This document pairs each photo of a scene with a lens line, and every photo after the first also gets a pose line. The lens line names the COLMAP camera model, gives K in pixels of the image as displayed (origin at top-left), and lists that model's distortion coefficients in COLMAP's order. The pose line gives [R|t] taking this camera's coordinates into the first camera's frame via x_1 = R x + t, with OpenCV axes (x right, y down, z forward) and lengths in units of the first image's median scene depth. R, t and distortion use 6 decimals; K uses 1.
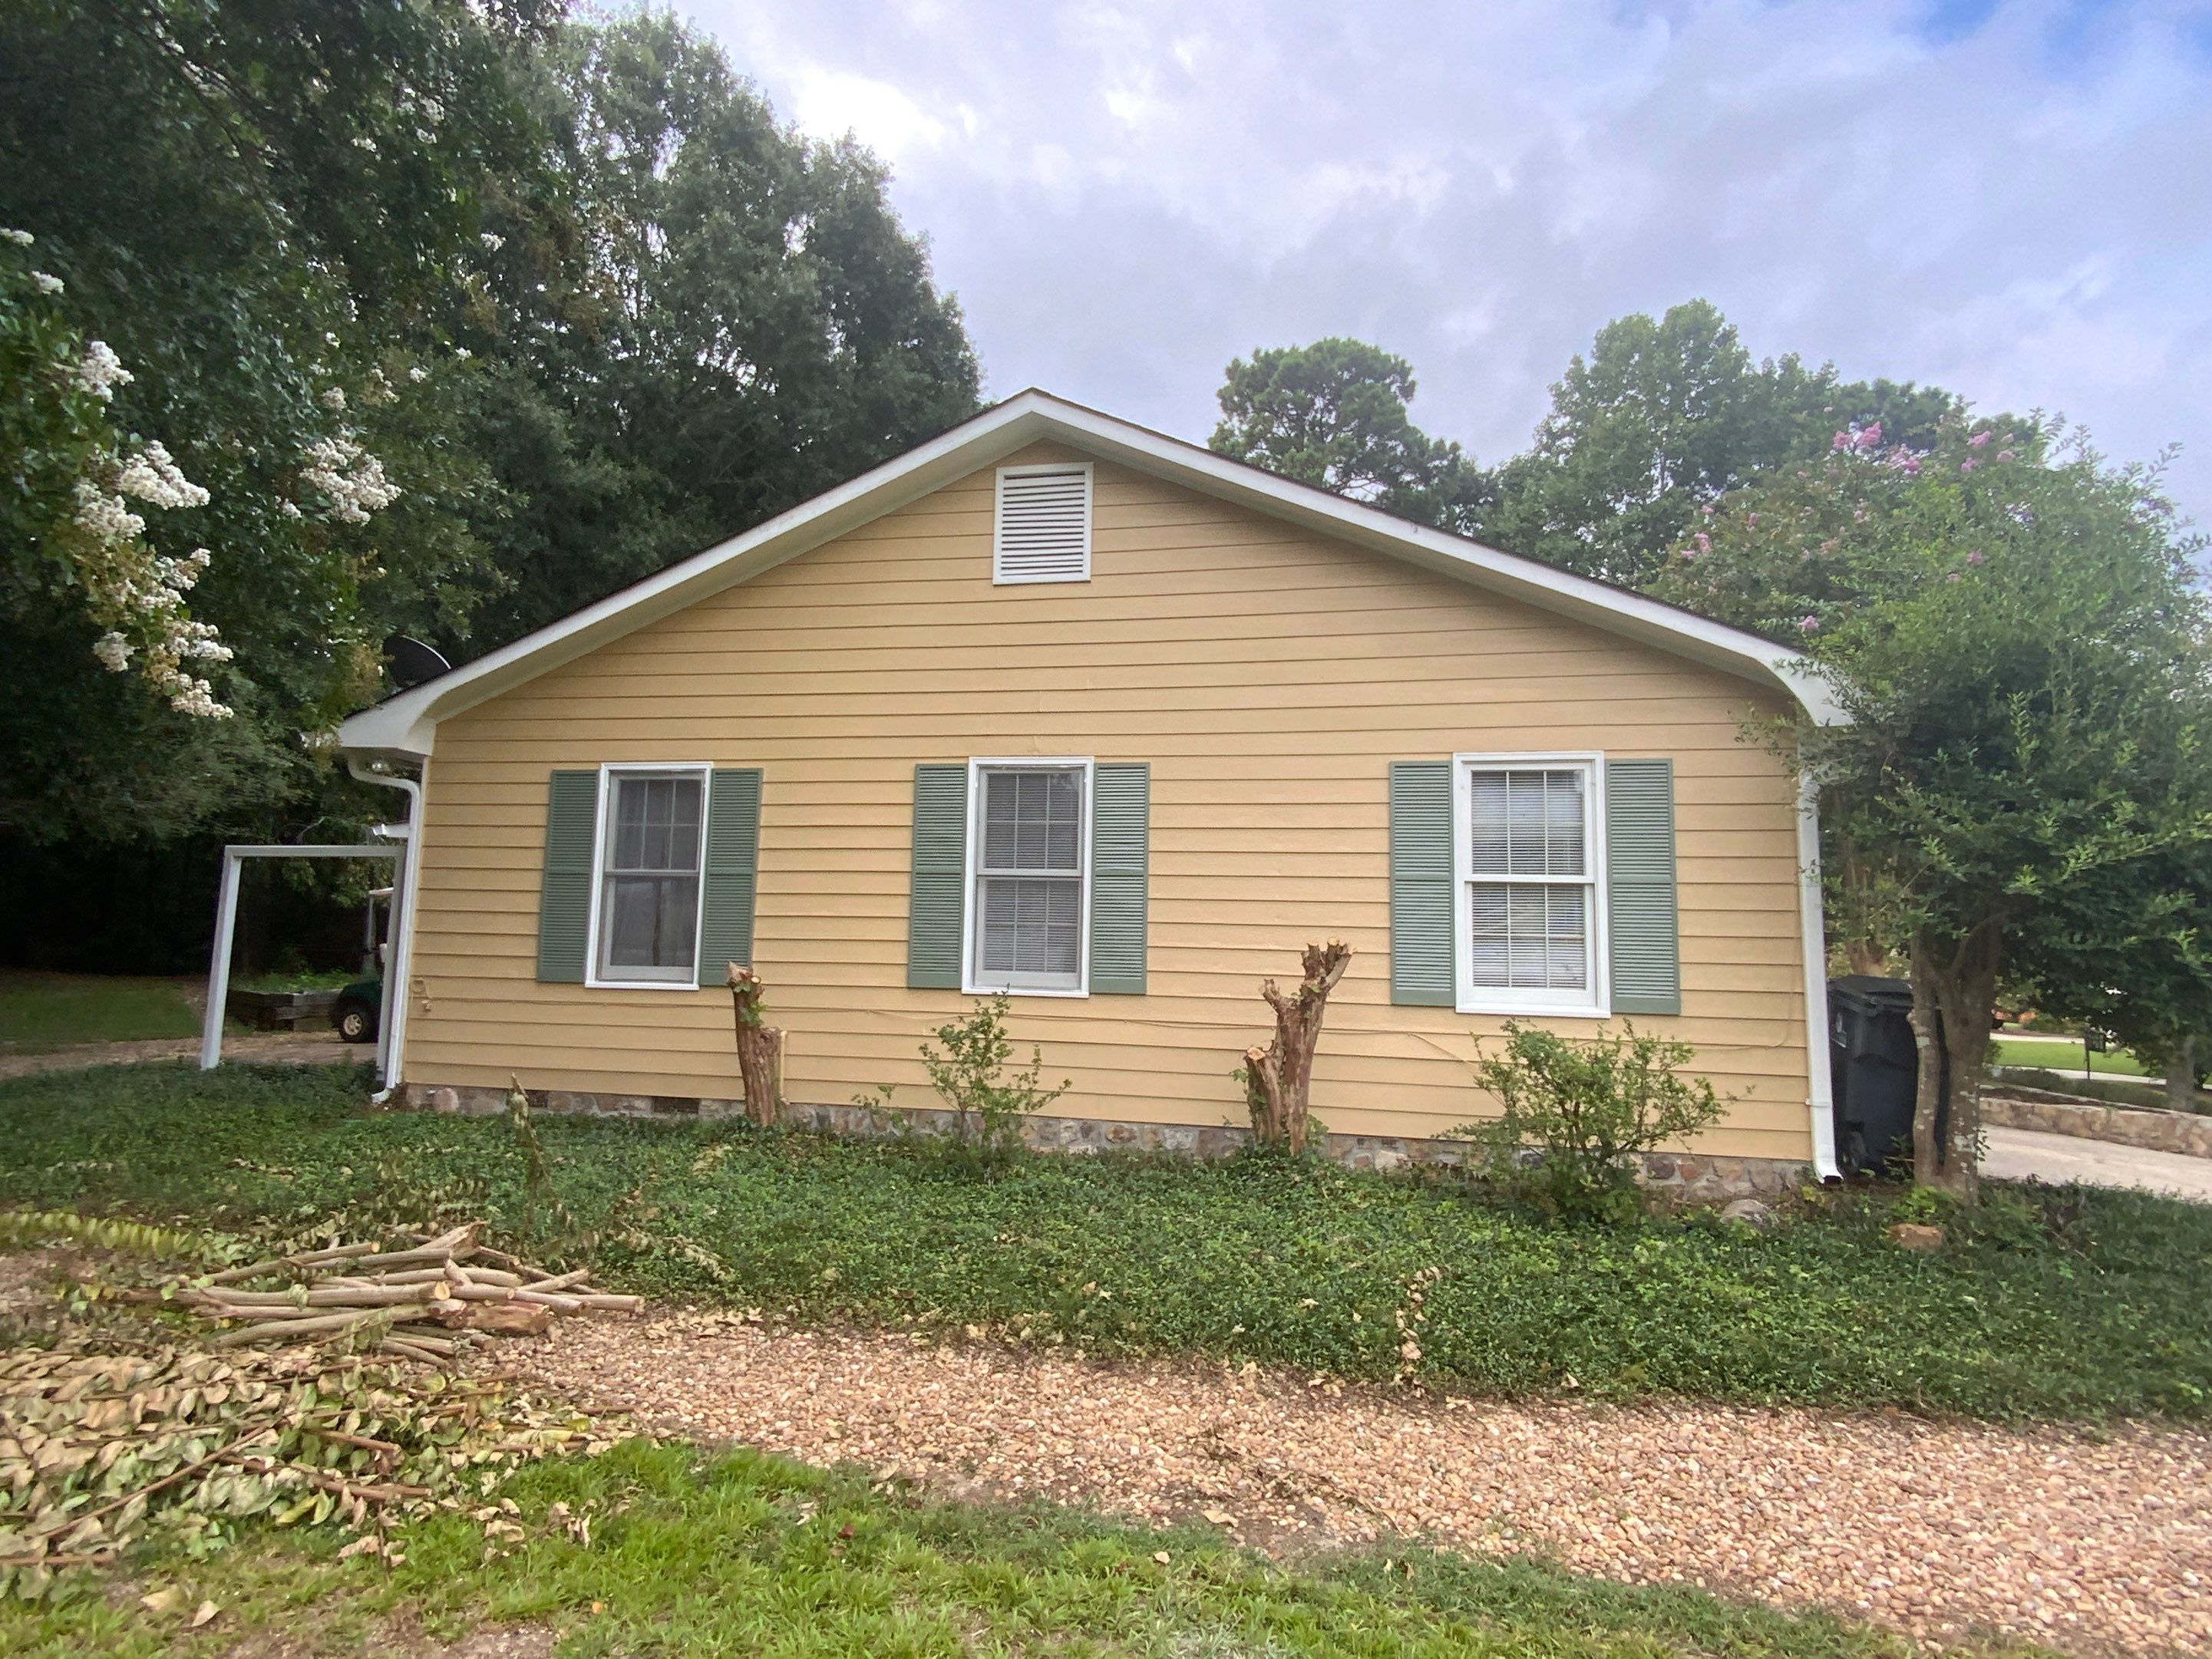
lens RADIAL K [[1401.6, 0, 1106.0], [0, 1401.6, 829.5], [0, 0, 1]] dist [-0.004861, -0.000270]
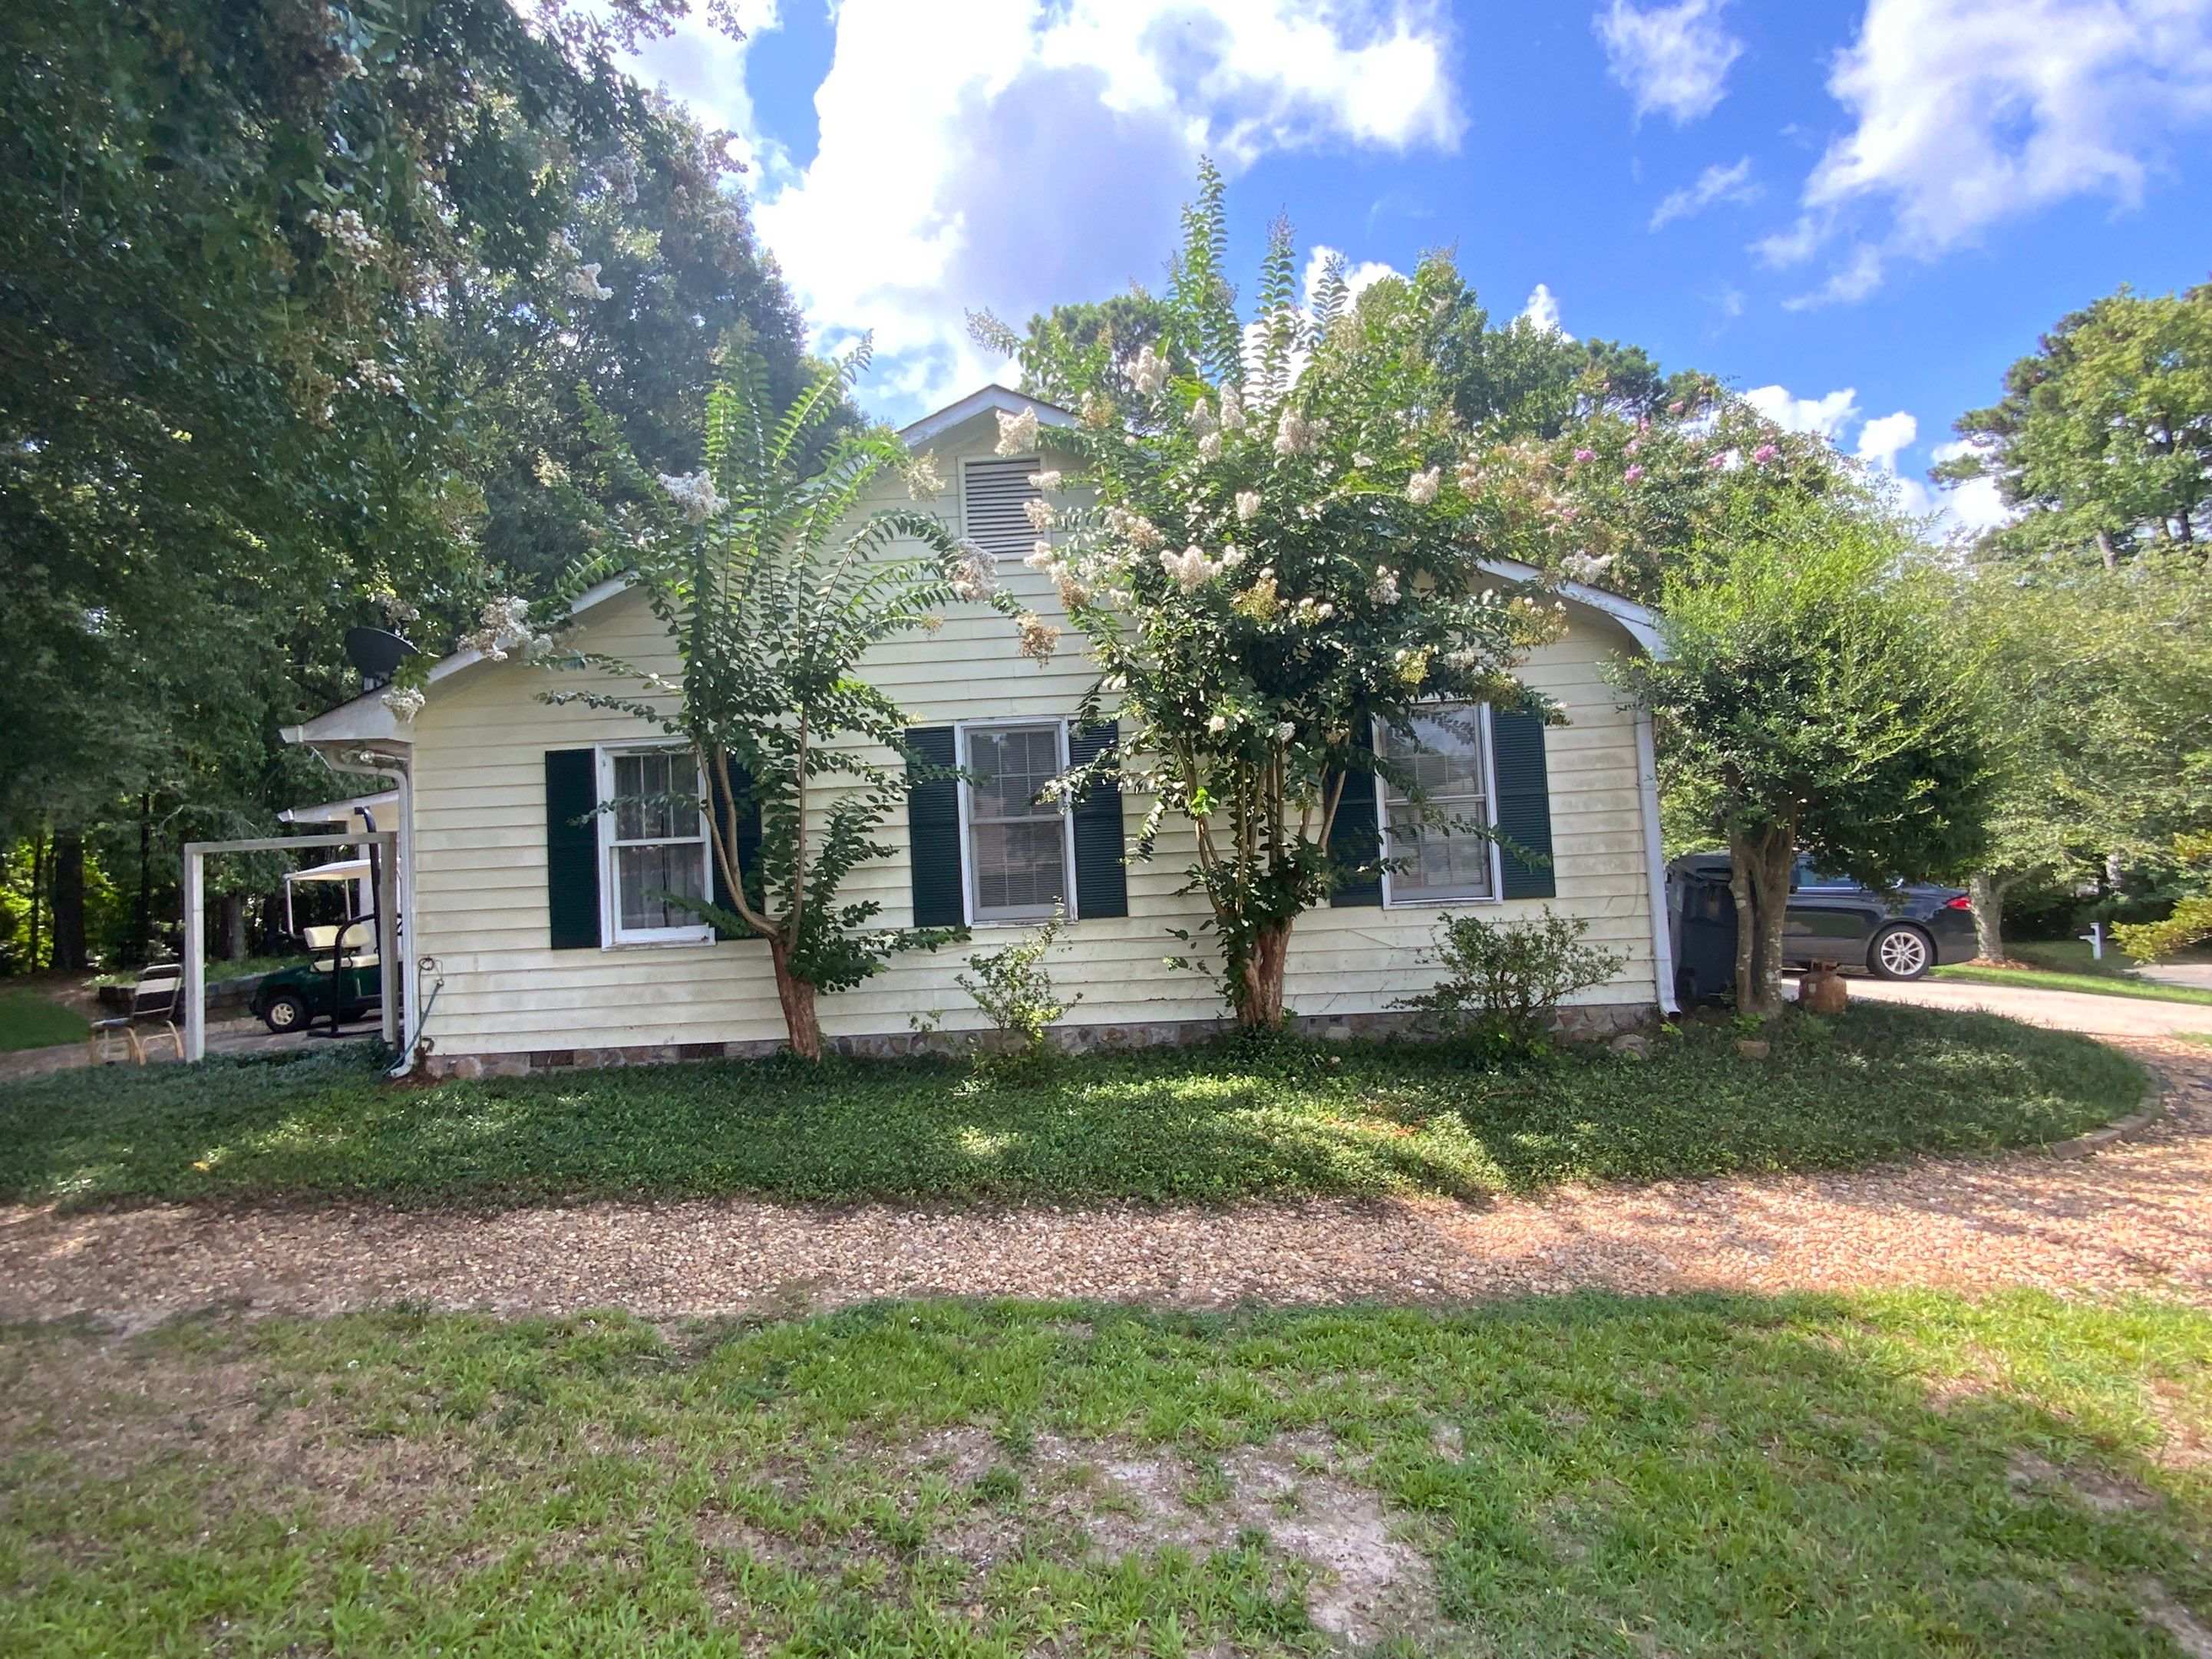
lens RADIAL K [[1401.6, 0, 1106.0], [0, 1401.6, 829.5], [0, 0, 1]] dist [-0.004861, -0.000270]
pose [[0.975227, -0.068317, 0.210394, -0.230660], [0.056461, 0.996487, 0.061858, -0.025977], [-0.213881, -0.048447, 0.975658, -0.127464]]
